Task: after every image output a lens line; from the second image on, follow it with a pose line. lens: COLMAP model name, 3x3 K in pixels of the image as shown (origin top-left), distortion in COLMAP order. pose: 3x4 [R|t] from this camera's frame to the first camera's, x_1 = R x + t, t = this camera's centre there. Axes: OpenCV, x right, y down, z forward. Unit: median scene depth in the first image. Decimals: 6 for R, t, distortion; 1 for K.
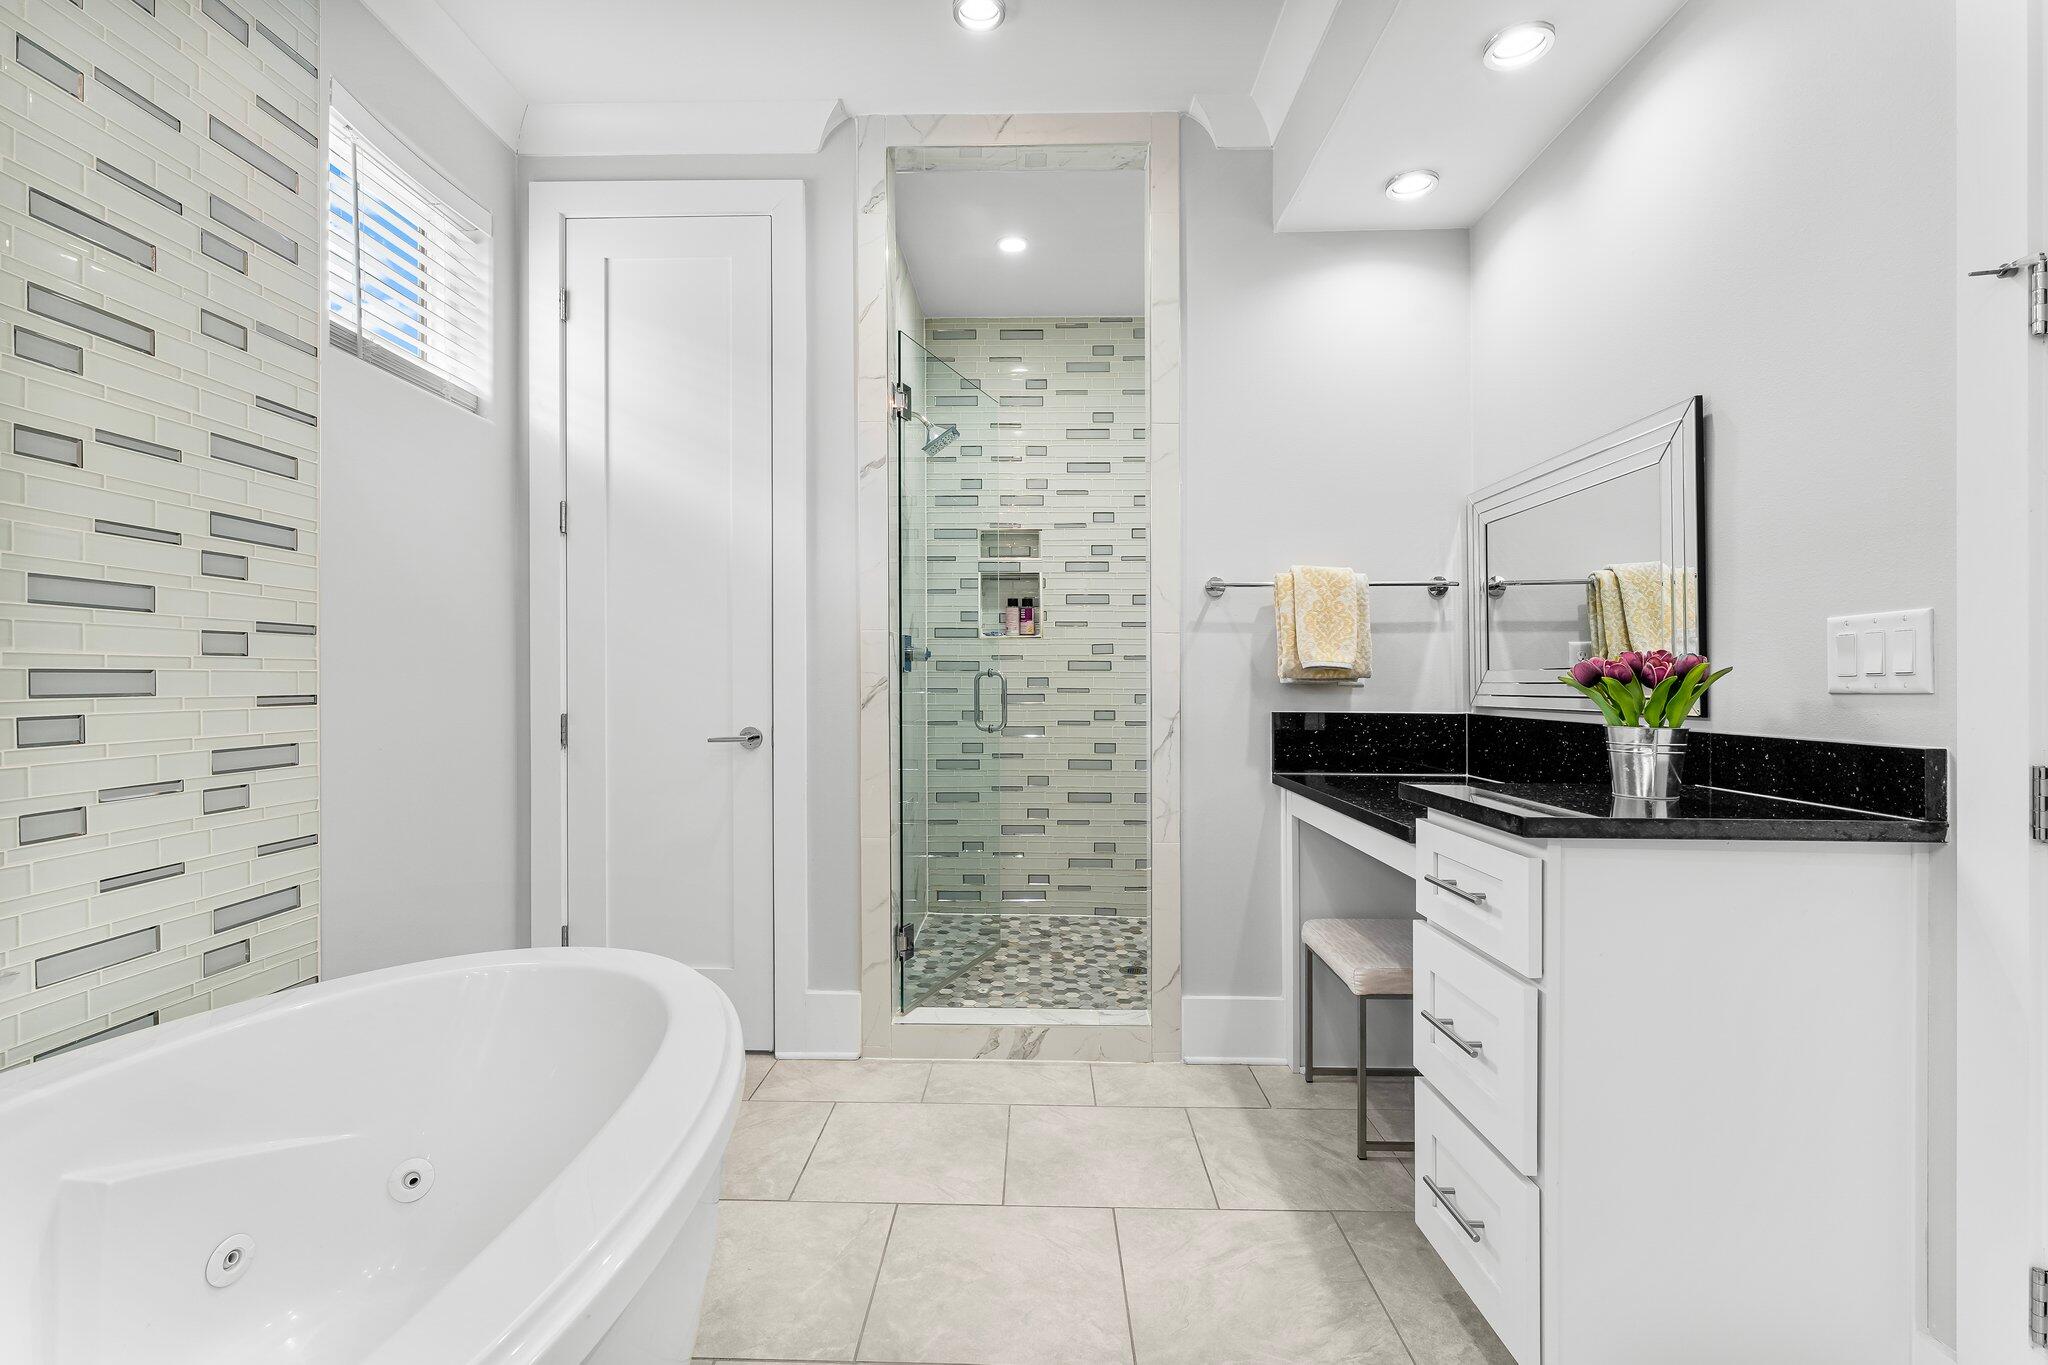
lens RADIAL K [[904.3, 0, 1022.3], [0, 904.3, 686.9], [0, 0, 1]] dist [-0.000637, -0.001057]
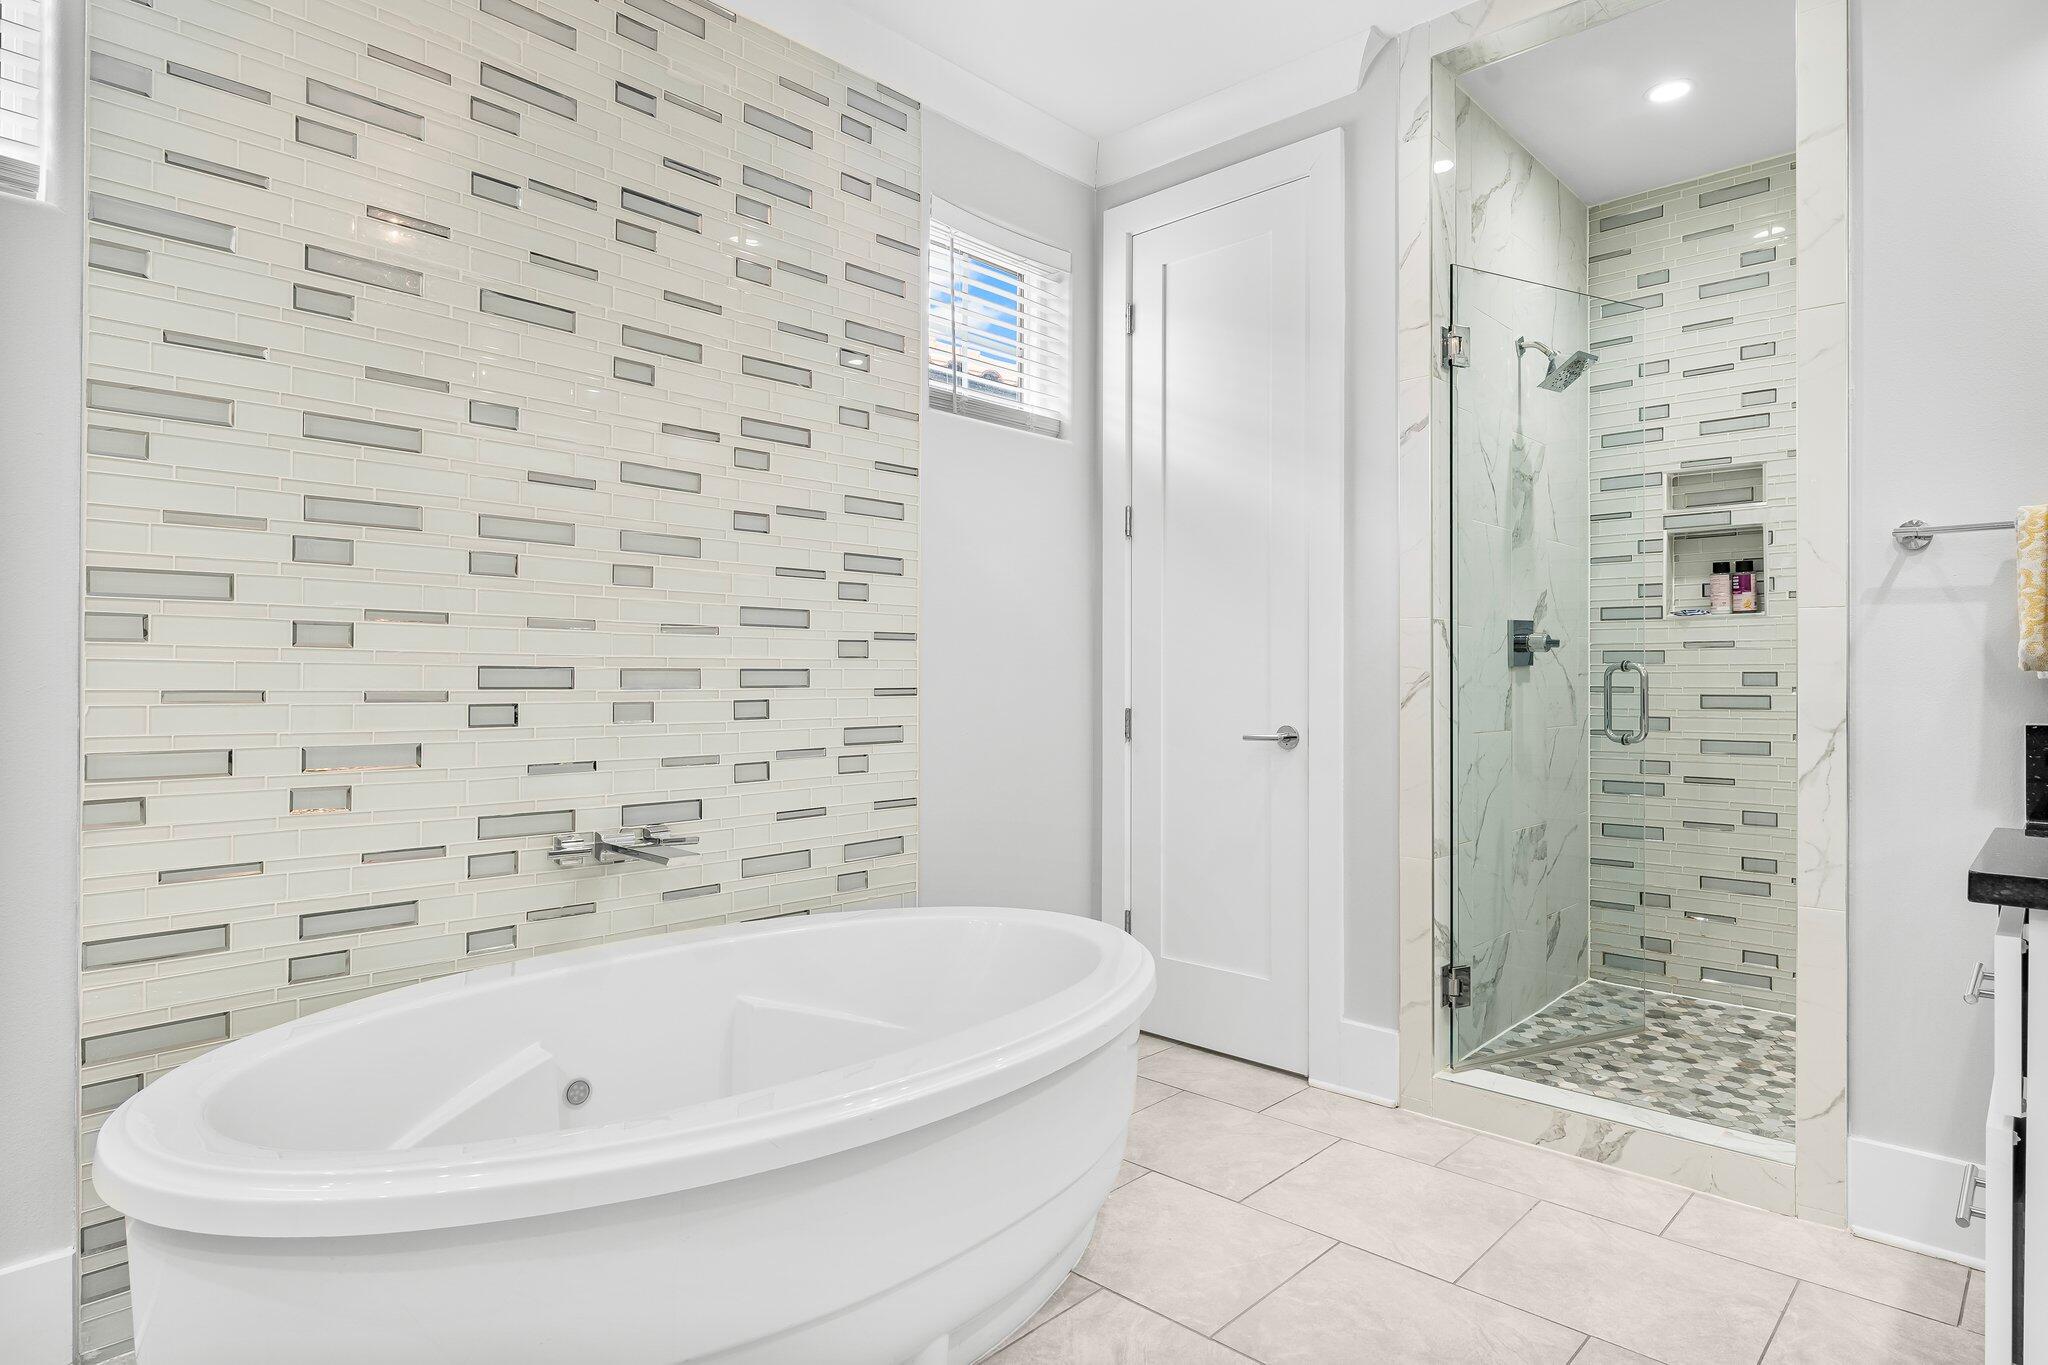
lens RADIAL K [[1118.4, 0, 1020.4], [0, 1118.4, 681.8], [0, 0, 1]] dist [-0.008341, -0.002583]
pose [[0.743196, 0.002344, -0.669069, 0.272226], [-0.004564, 0.999988, -0.001567, 0.001670], [0.669058, 0.004218, 0.743199, -0.049072]]
